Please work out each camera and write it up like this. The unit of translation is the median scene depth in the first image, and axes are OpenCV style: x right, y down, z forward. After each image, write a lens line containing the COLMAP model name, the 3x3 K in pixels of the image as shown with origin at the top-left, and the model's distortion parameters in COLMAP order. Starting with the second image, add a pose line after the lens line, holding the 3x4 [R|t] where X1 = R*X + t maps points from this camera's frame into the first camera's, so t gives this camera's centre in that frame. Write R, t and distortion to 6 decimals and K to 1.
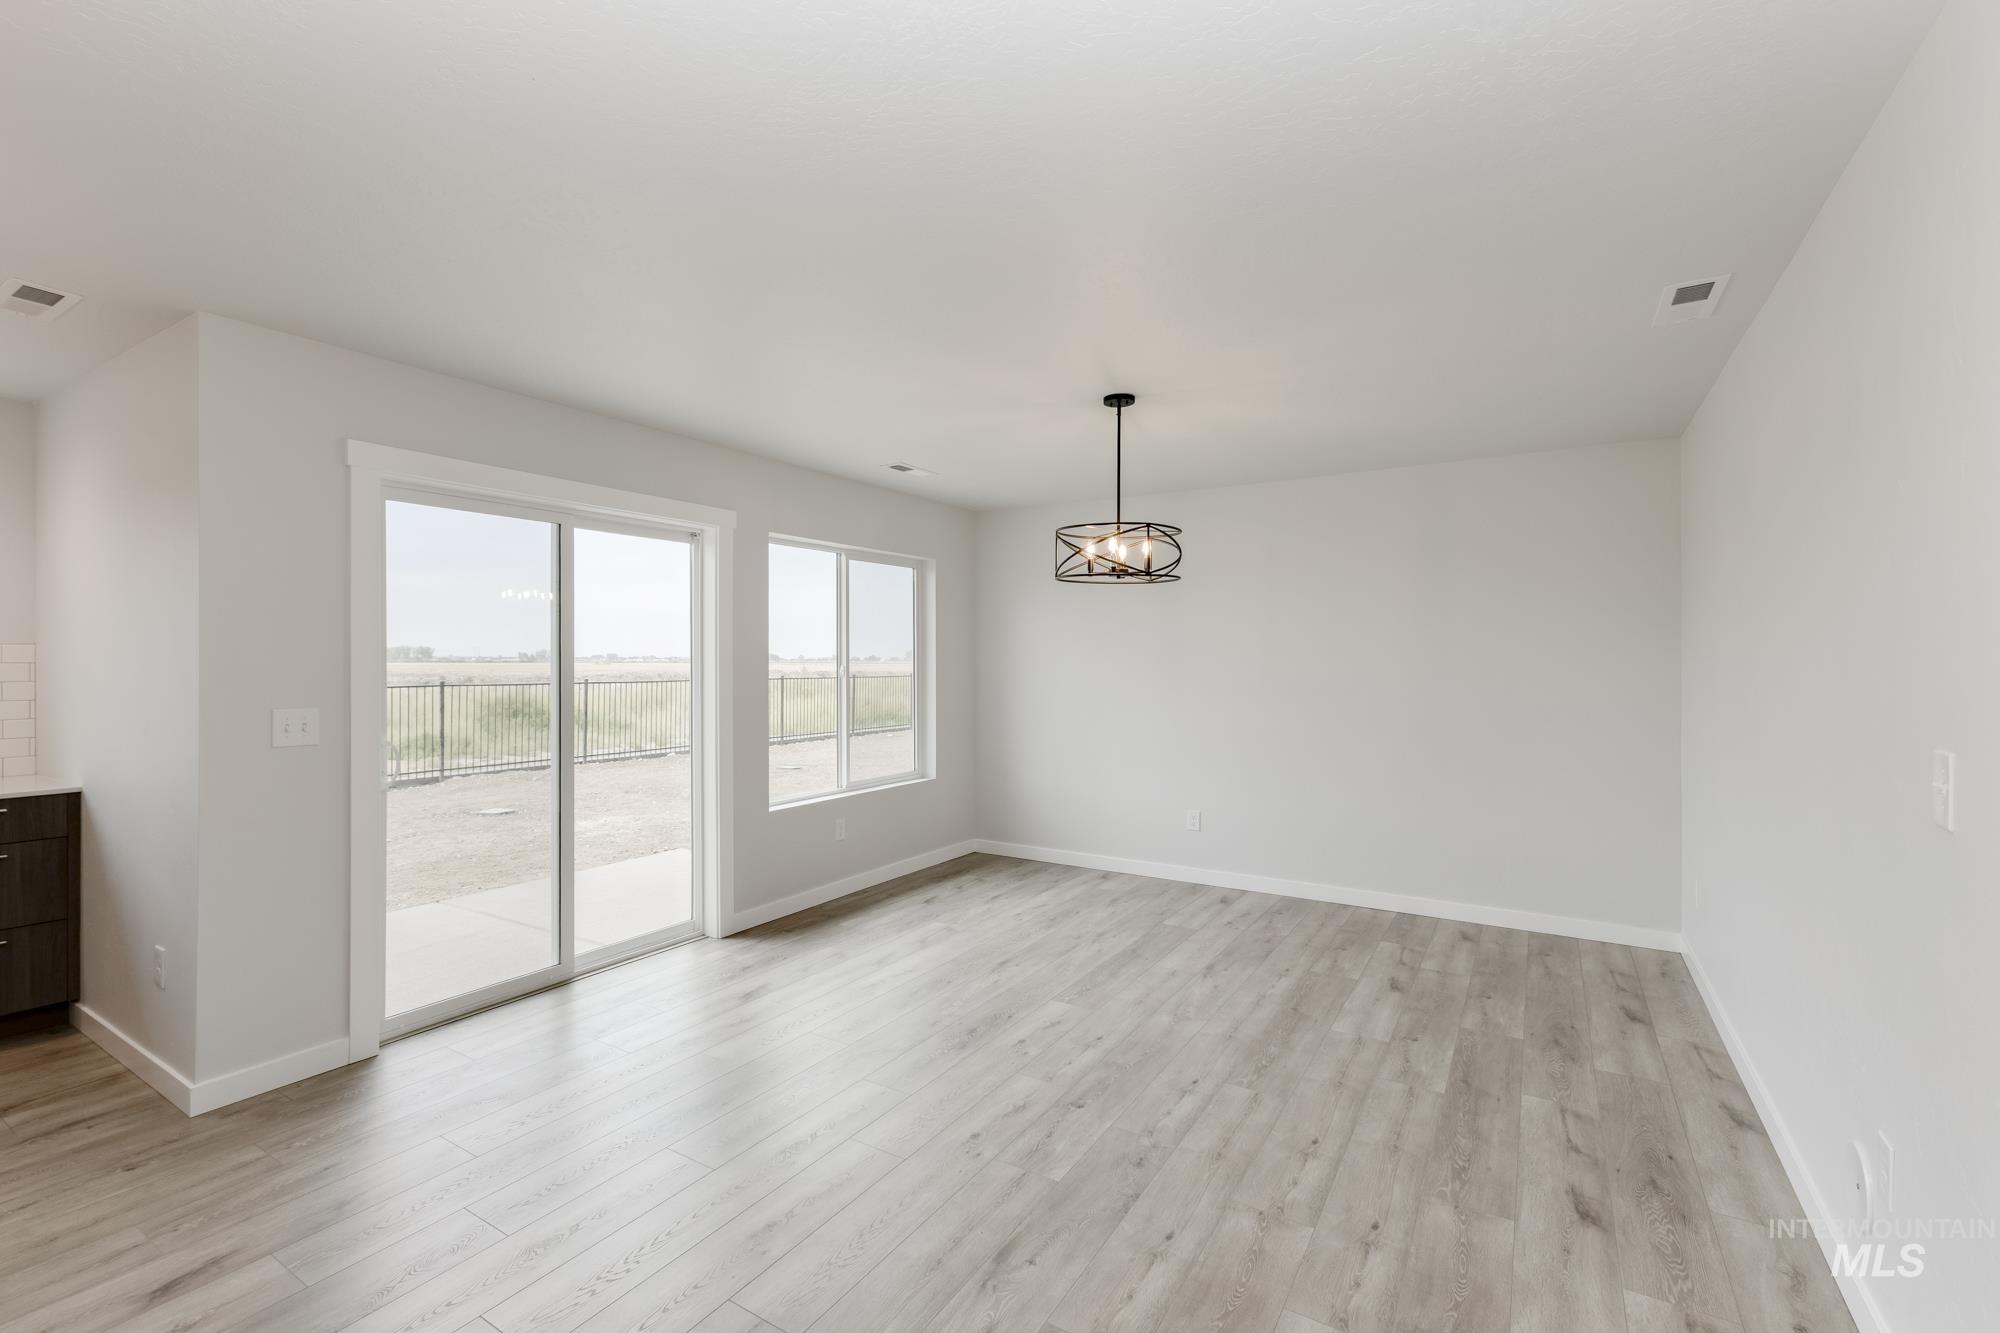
lens RADIAL K [[853.6, 0, 1013.9], [0, 853.6, 661.0], [0, 0, 1]] dist [0.006447, -0.000963]
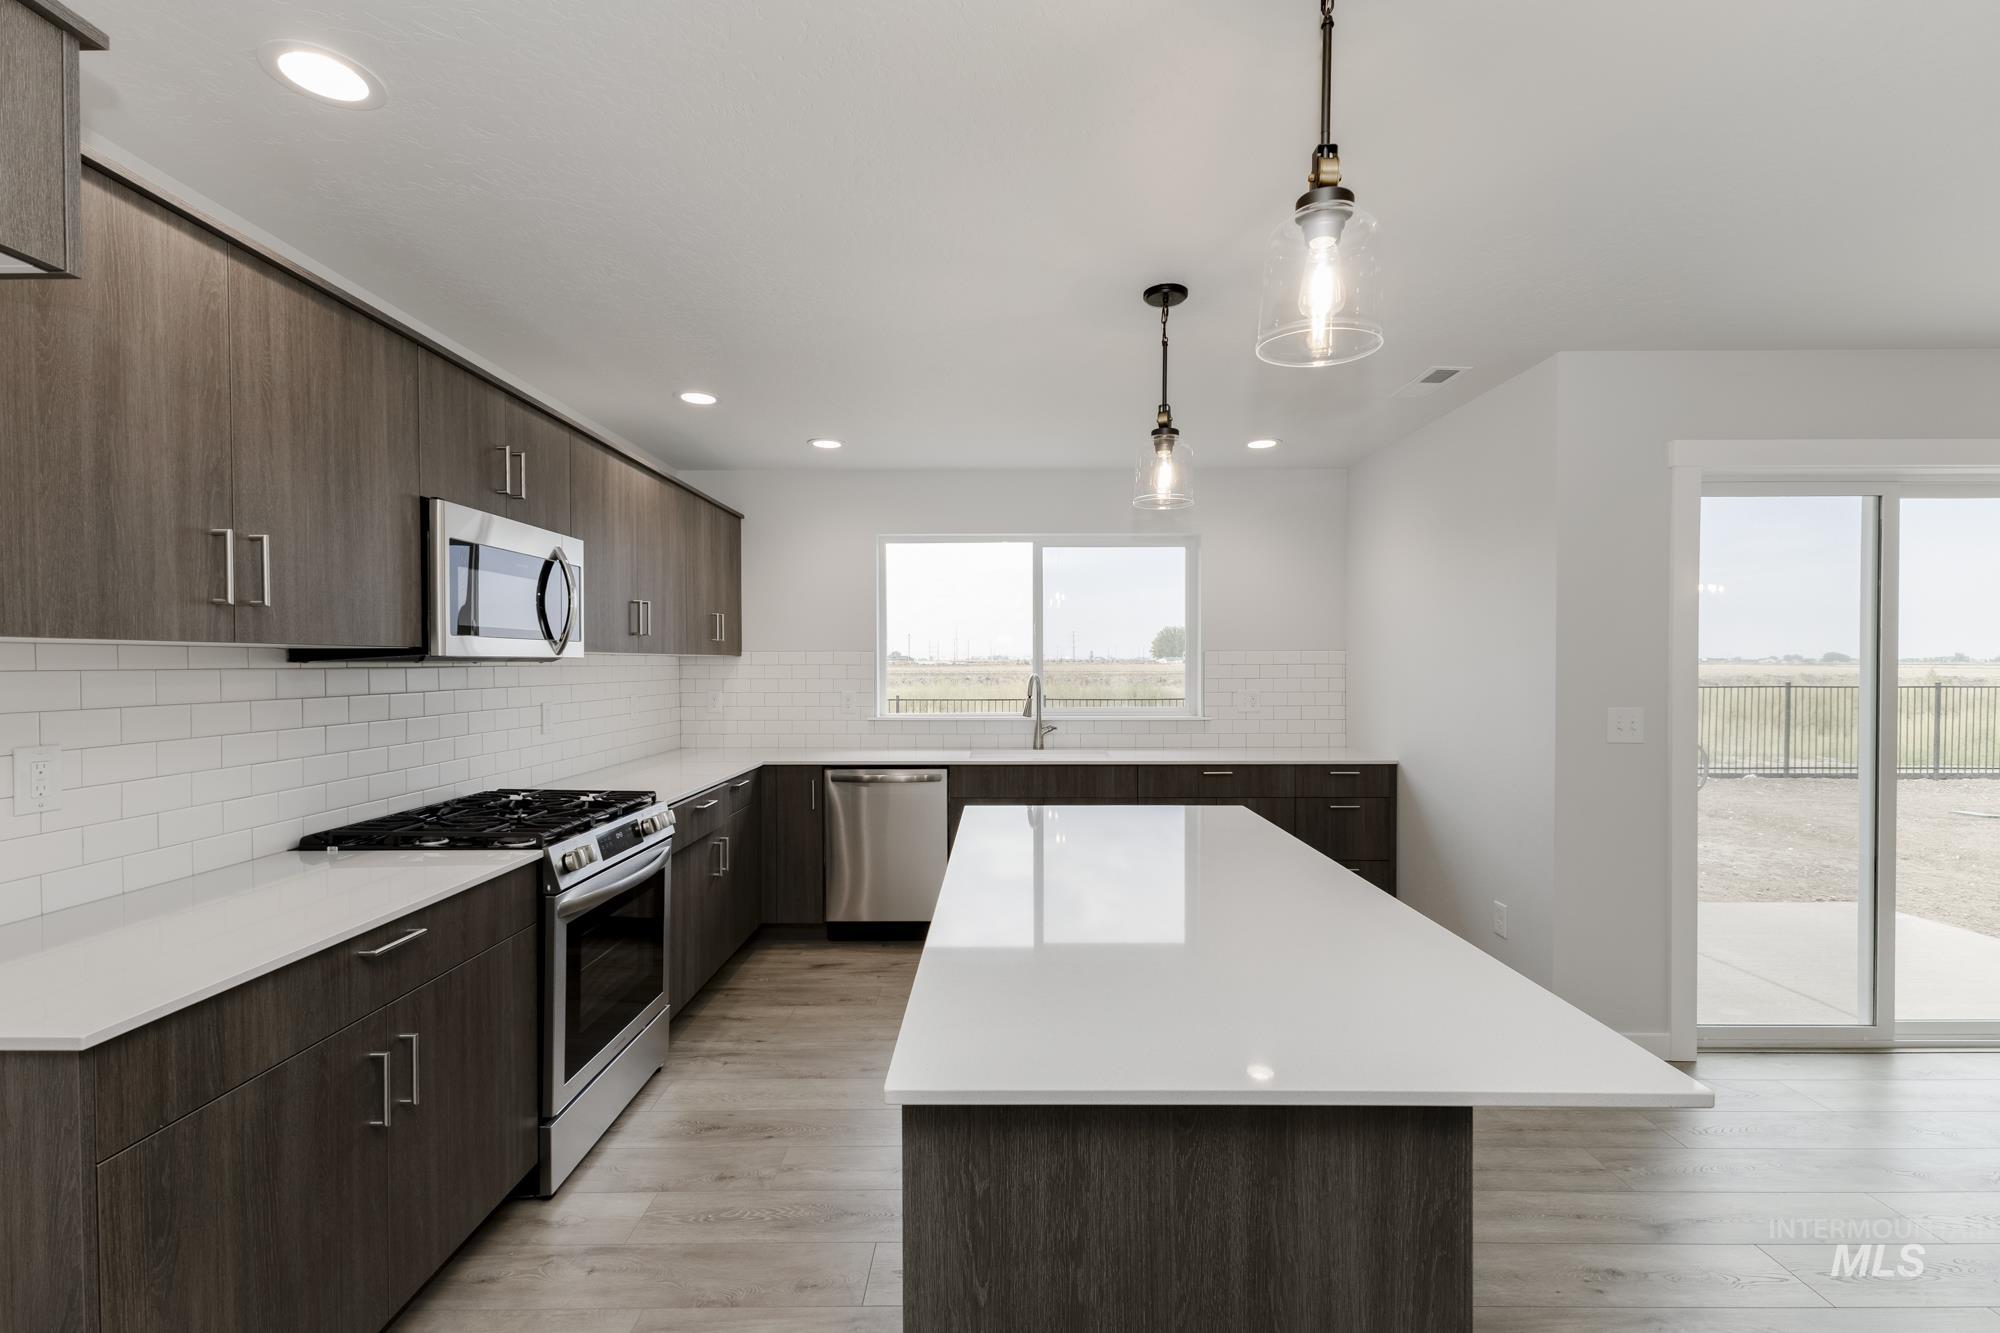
lens RADIAL K [[857.4, 0, 1000.0], [0, 857.4, 666.5], [0, 0, 1]] dist [0.000607, -0.000279]
pose [[0.516786, 0.003003, -0.856110, -0.274810], [0.001023, 0.999991, 0.004125, 0.000347], [0.856114, -0.003007, 0.516778, -0.168250]]
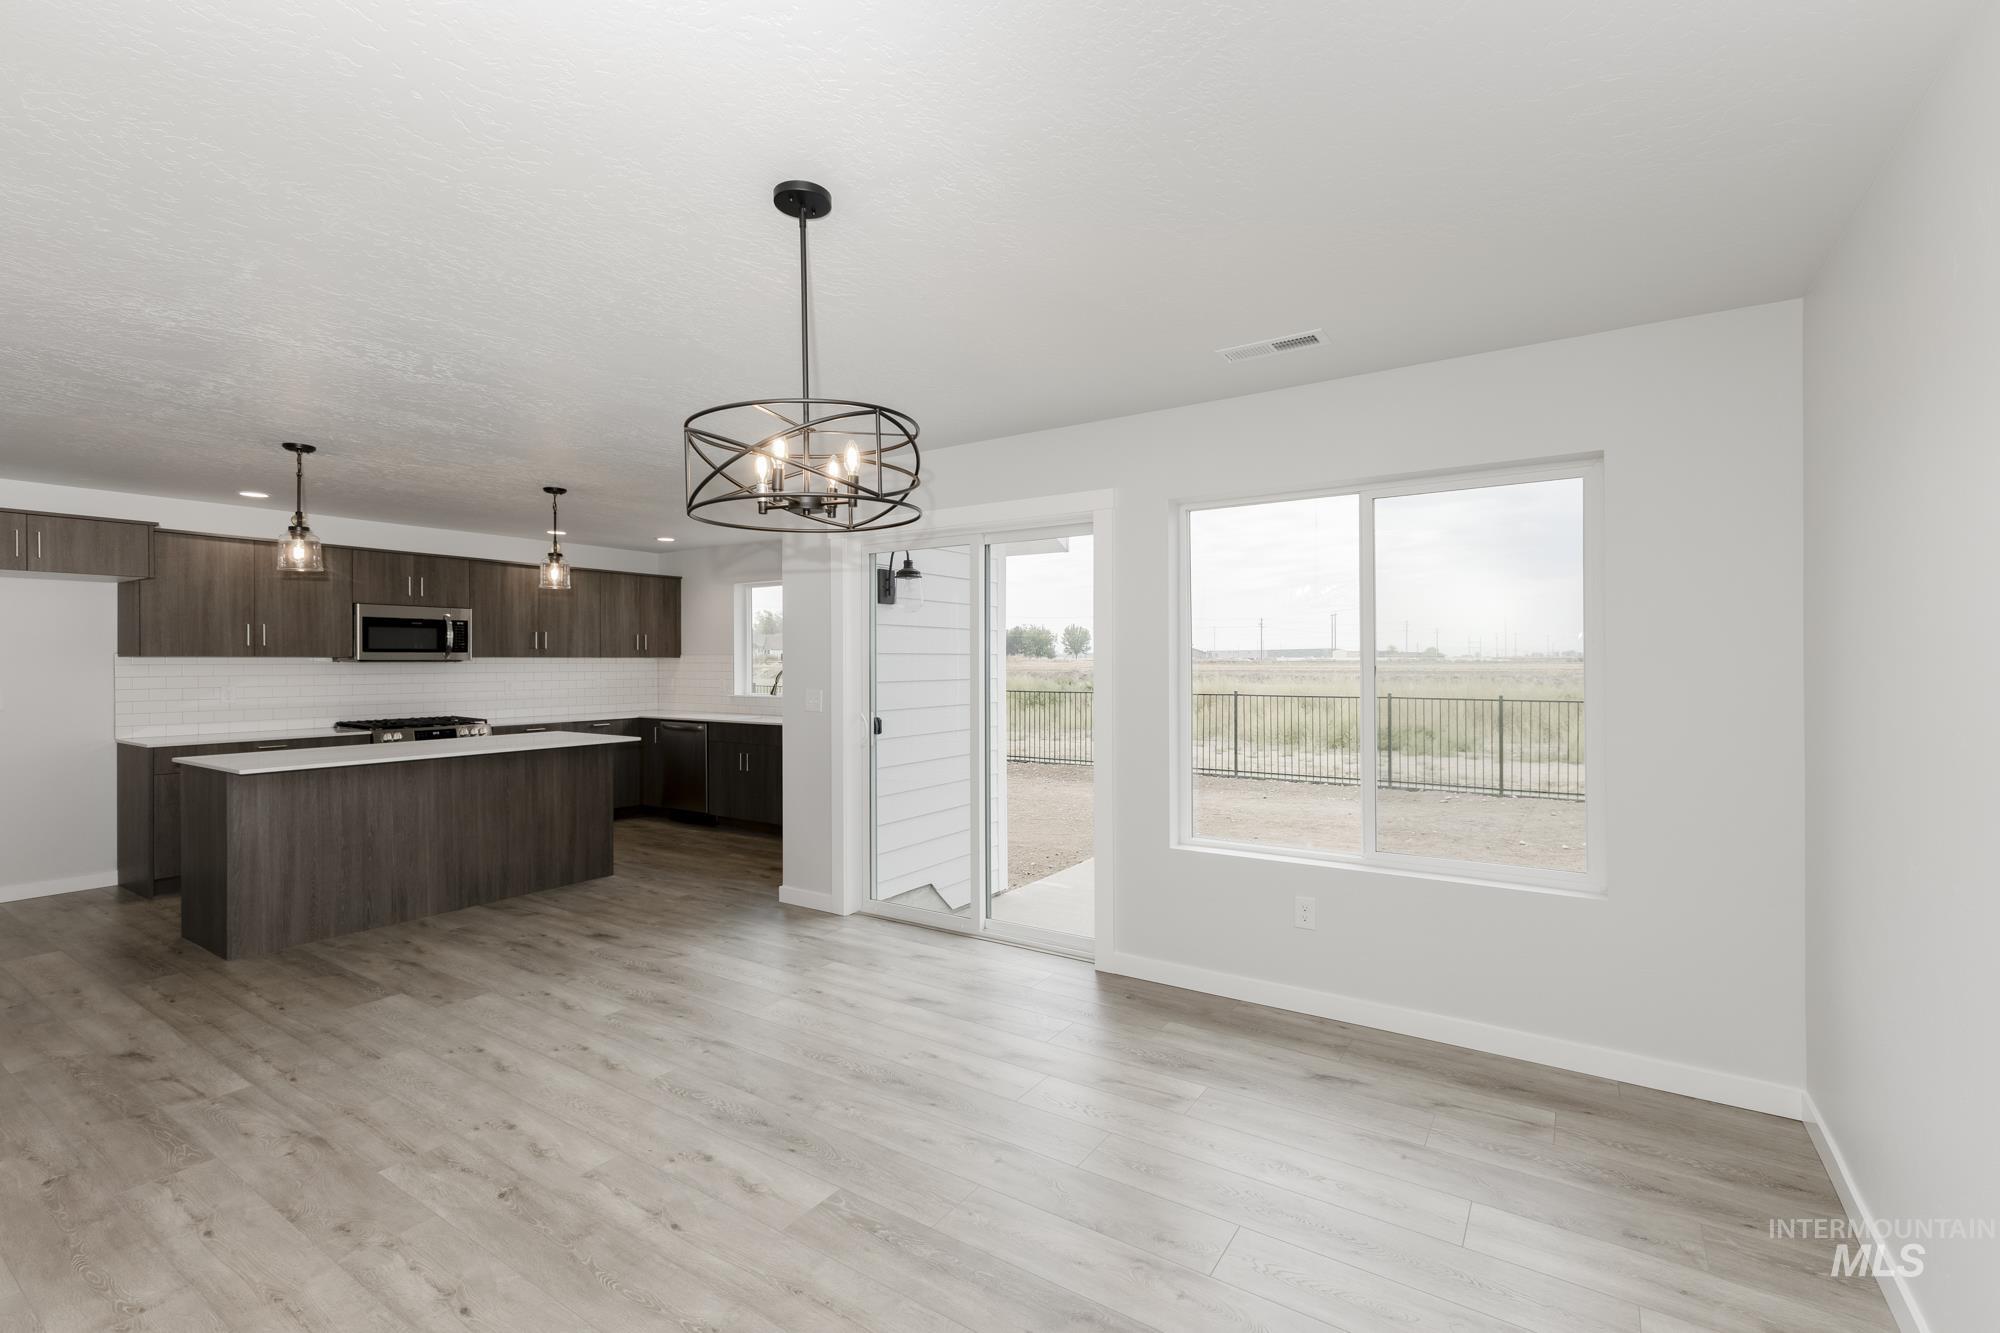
lens RADIAL K [[853.6, 0, 1013.9], [0, 853.6, 661.0], [0, 0, 1]] dist [0.006447, -0.000963]
pose [[-0.011749, 0.000537, -0.999931, 0.723306], [0.002175, 0.999998, 0.000511, -0.001556], [0.999929, -0.002169, -0.011750, 1.199395]]
